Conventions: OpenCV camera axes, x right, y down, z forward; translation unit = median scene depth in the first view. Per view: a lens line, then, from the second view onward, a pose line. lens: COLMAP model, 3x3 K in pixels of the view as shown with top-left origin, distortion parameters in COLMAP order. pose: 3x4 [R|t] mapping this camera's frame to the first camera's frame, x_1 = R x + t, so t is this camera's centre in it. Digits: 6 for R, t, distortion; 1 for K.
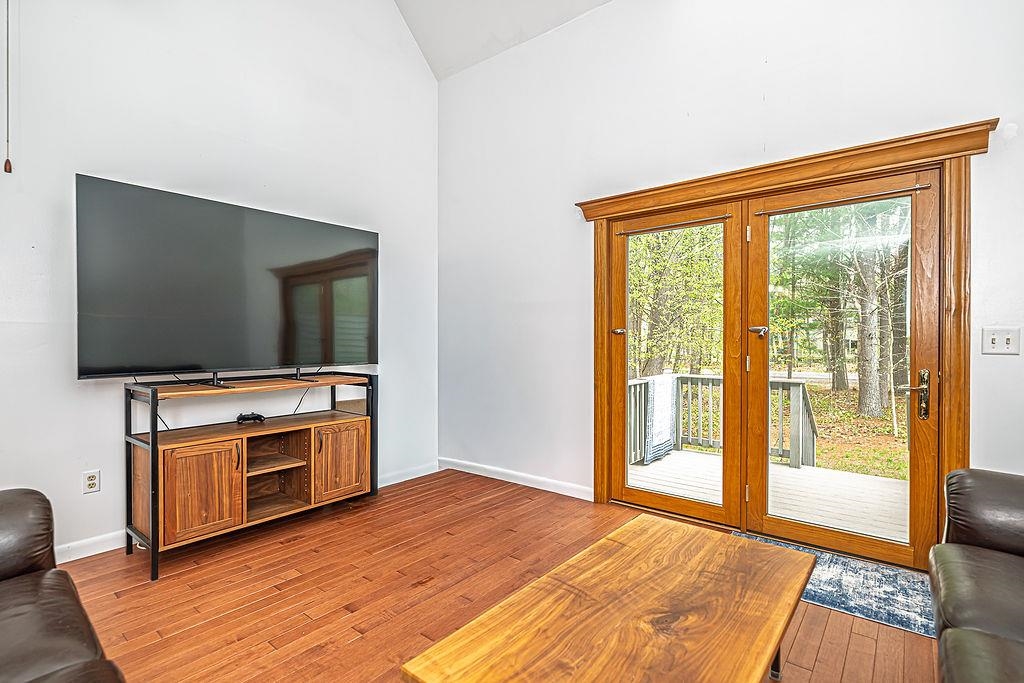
lens RADIAL K [[492.4, 0, 512.0], [0, 492.4, 341.5], [0, 0, 1]] dist [-0.003956, -0.000695]
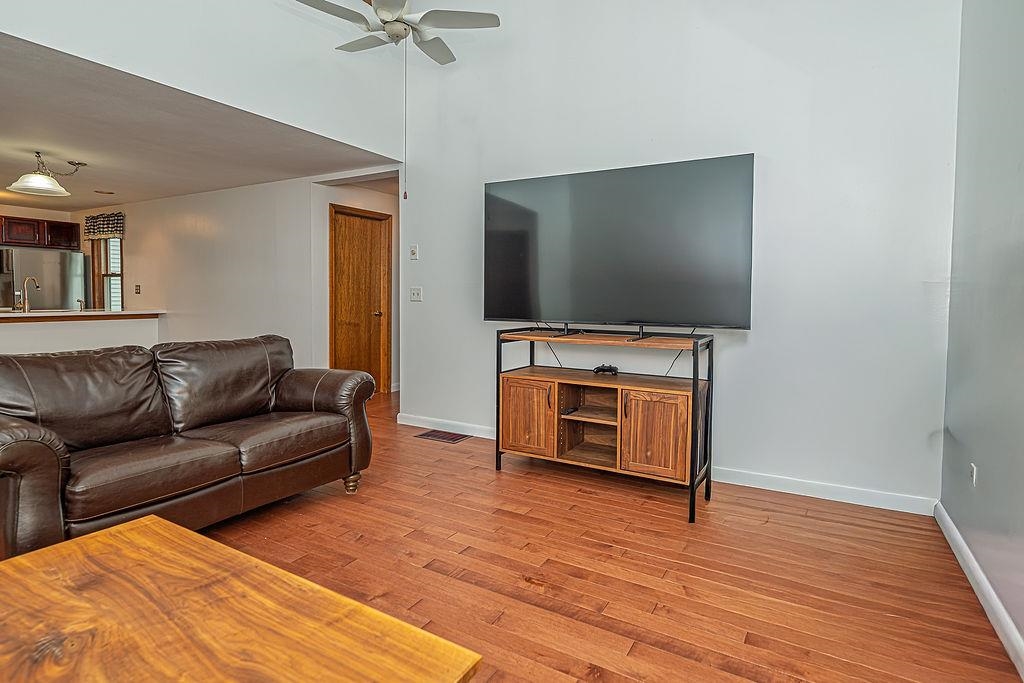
lens RADIAL K [[491.2, 0, 512.7], [0, 491.2, 314.2], [0, 0, 1]] dist [-0.000333, -0.000217]
pose [[0.185747, 0.040693, -0.981755, 0.463283], [-0.017161, 0.999124, 0.038166, -0.001162], [0.982448, 0.009758, 0.186282, 0.597196]]
